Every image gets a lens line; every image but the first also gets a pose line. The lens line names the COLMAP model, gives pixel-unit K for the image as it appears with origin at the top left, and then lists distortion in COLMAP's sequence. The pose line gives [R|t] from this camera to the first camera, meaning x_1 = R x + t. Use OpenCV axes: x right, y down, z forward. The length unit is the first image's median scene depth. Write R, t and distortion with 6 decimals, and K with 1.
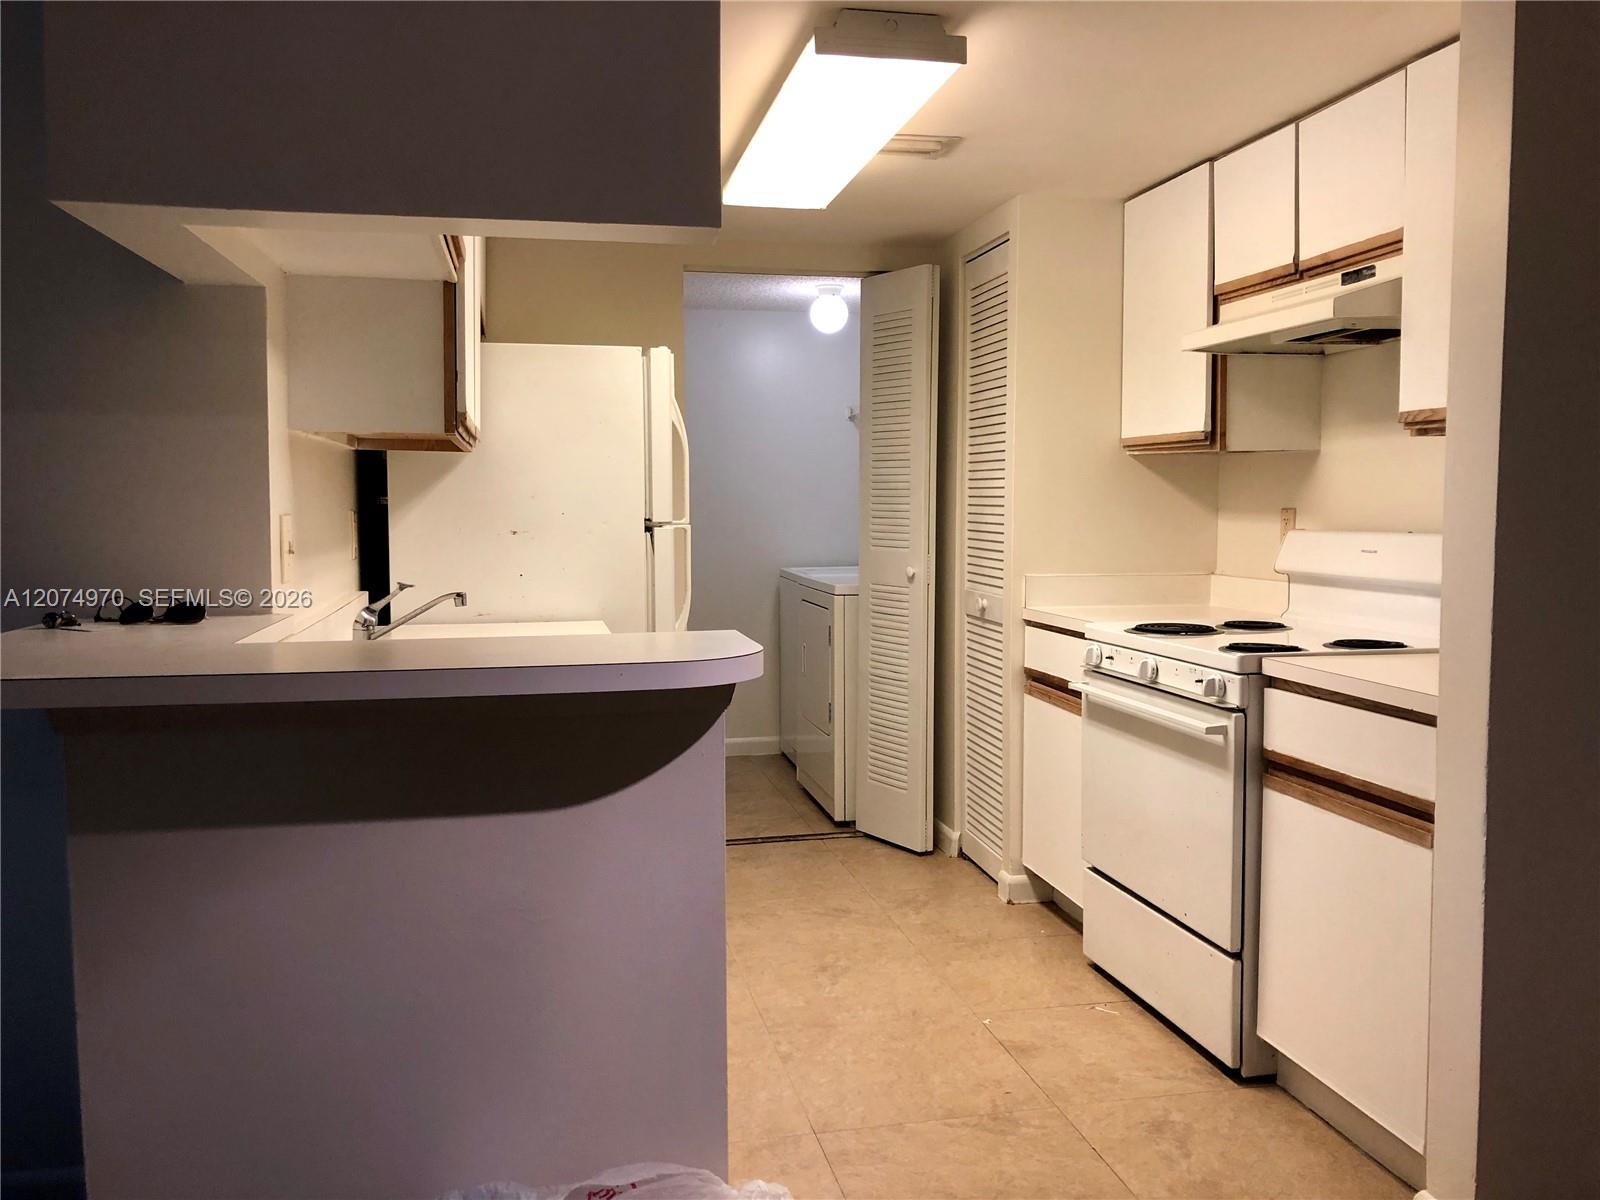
lens RADIAL K [[1289.5, 0, 800.0], [0, 1289.5, 600.0], [0, 0, 1]] dist [0.094423, -0.340153]
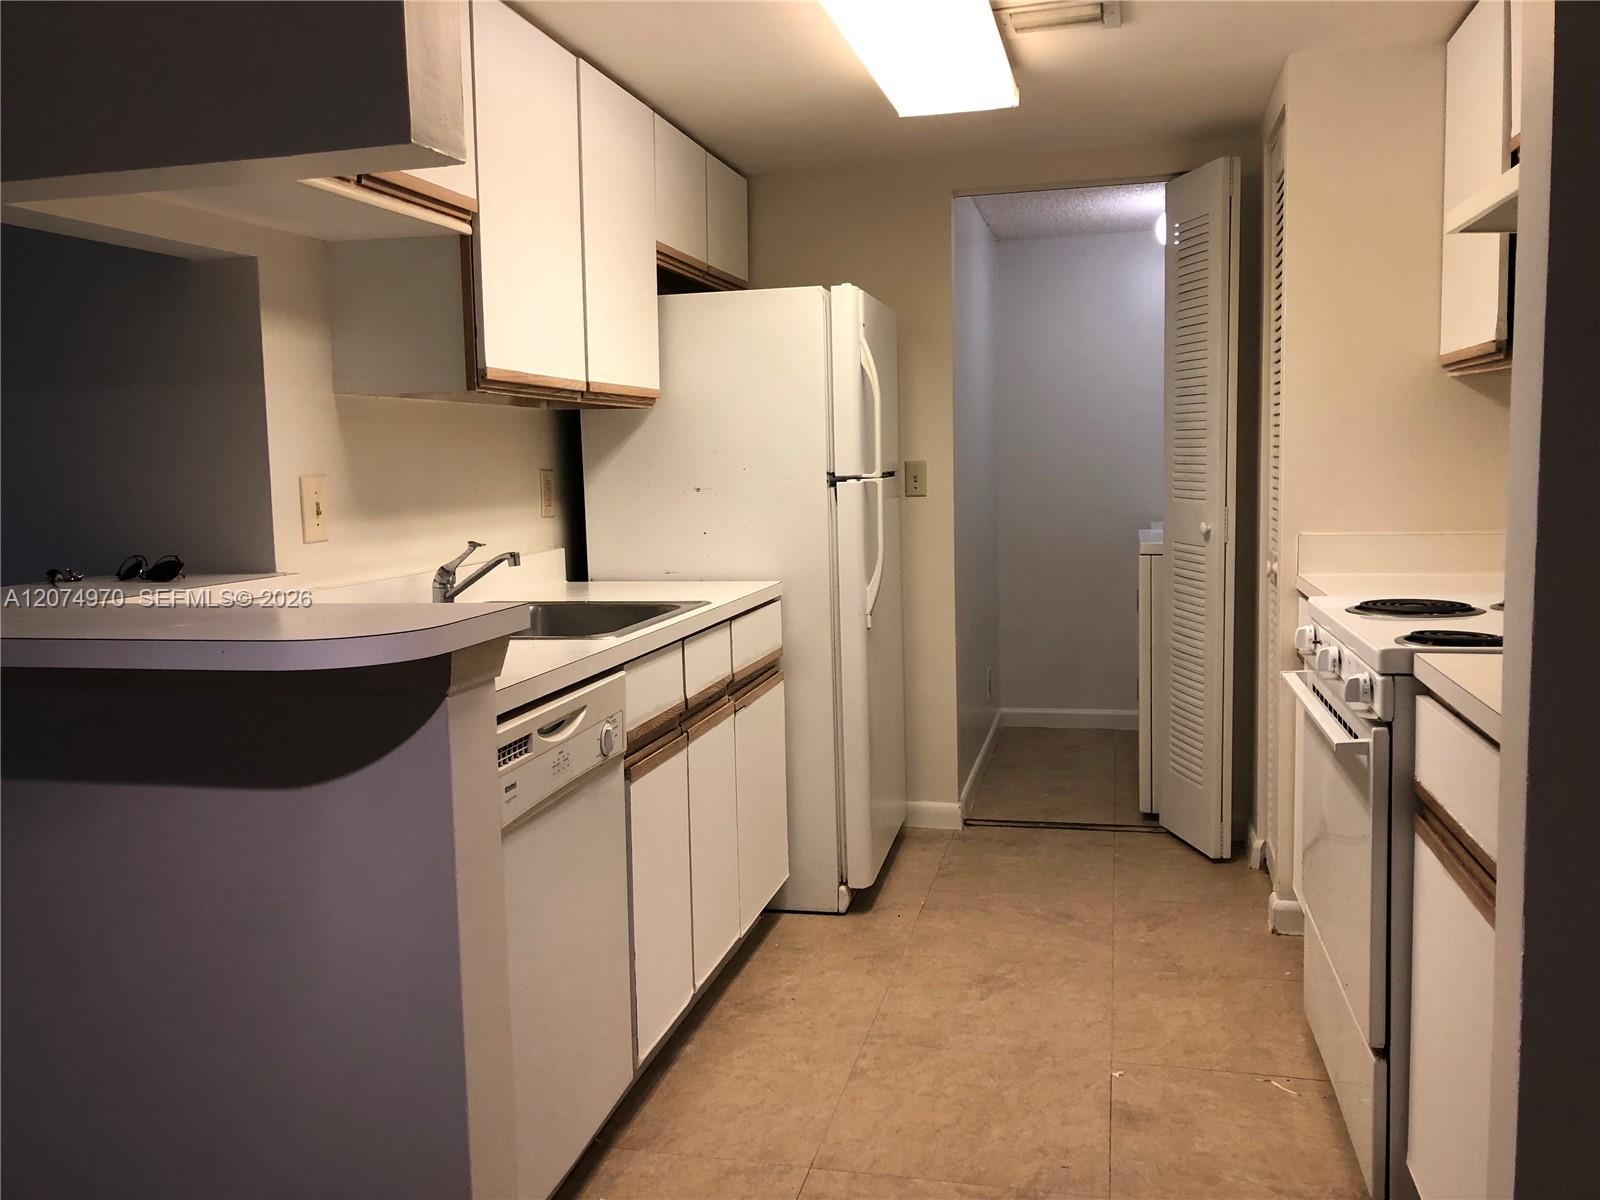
lens RADIAL K [[1305.6, 0, 800.0], [0, 1305.6, 600.0], [0, 0, 1]] dist [0.017881, 0.001316]
pose [[0.903144, 0.025320, -0.428590, 0.270864], [-0.008968, 0.999154, 0.040130, -0.008647], [0.429244, -0.032400, 0.902607, 0.144313]]
